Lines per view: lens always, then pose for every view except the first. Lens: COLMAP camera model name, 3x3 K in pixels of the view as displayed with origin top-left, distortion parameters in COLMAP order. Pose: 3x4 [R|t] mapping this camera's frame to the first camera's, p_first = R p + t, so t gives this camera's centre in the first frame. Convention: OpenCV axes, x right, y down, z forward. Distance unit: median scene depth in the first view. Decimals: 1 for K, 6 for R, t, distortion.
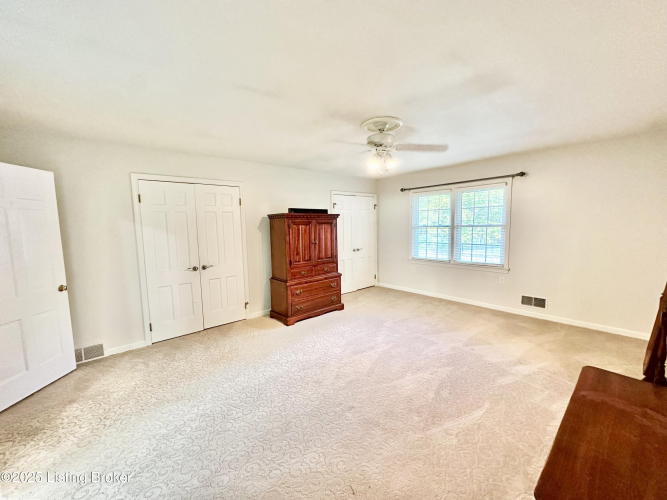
lens RADIAL K [[266.1, 0, 332.2], [0, 266.1, 250.1], [0, 0, 1]] dist [-0.002293, -0.000203]
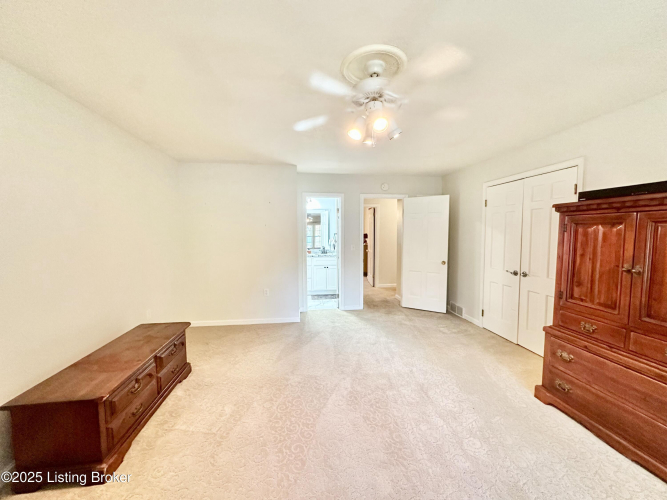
lens RADIAL K [[266.1, 0, 332.5], [0, 266.1, 249.5], [0, 0, 1]] dist [-0.002293, -0.000203]
pose [[-0.554206, 0.077927, -0.828724, 0.563913], [-0.068392, 0.987979, 0.138639, -0.091287], [0.829565, 0.133513, -0.542214, 0.939721]]
